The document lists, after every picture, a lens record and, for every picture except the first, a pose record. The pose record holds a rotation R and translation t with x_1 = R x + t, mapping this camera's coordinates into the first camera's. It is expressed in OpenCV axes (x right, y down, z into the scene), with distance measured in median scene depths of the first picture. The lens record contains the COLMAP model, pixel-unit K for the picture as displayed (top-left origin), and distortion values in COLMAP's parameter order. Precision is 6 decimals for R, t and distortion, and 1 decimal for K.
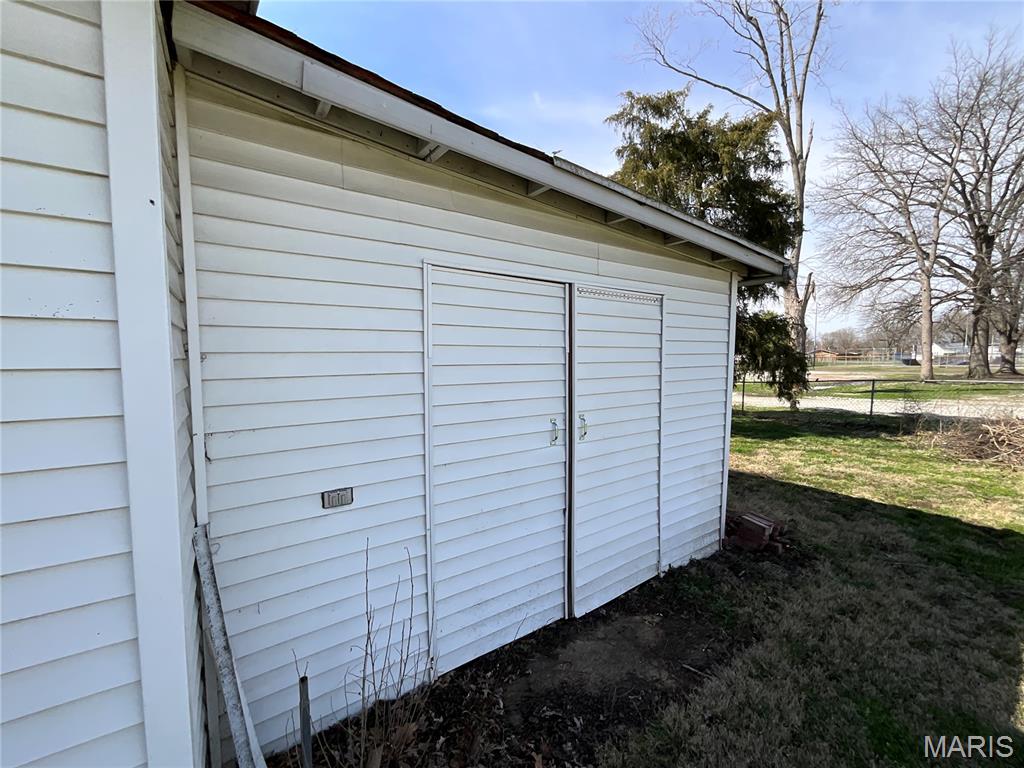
lens RADIAL K [[412.0, 0, 515.4], [0, 412.0, 382.5], [0, 0, 1]] dist [0.000156, 0.000474]
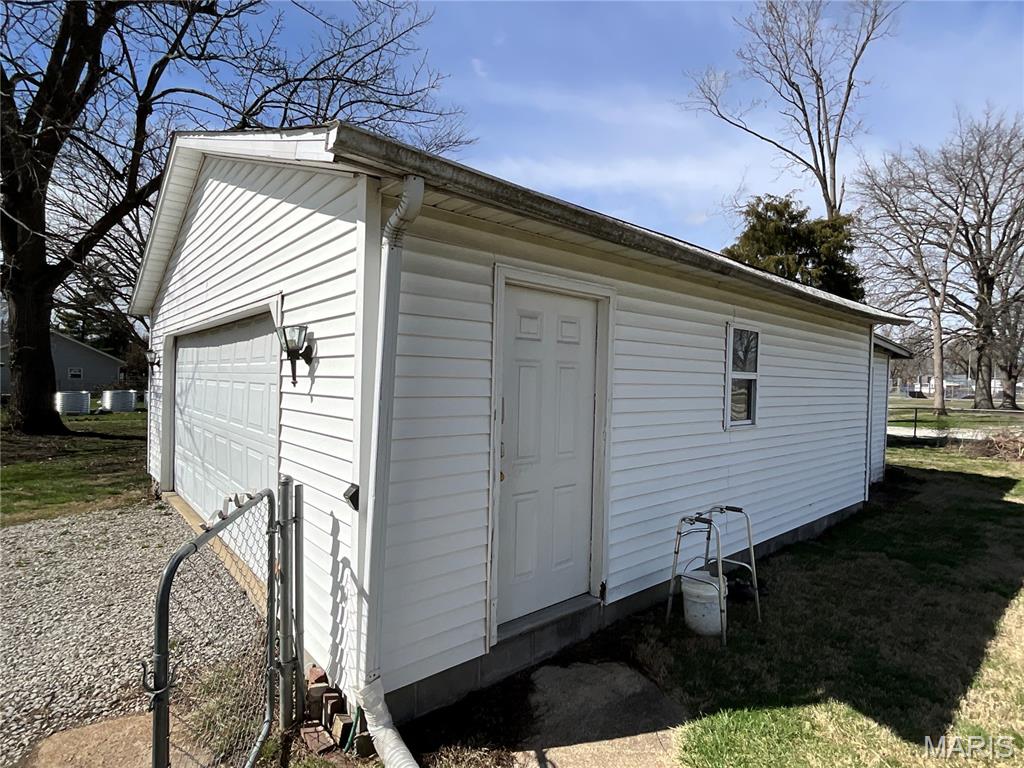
lens RADIAL K [[519.6, 0, 509.2], [0, 519.6, 387.7], [0, 0, 1]] dist [0.005931, 0.001571]
pose [[0.993924, 0.022909, 0.107660, -0.209587], [-0.018306, 0.998883, -0.043551, 0.008006], [-0.108537, 0.041316, 0.993233, -0.182714]]
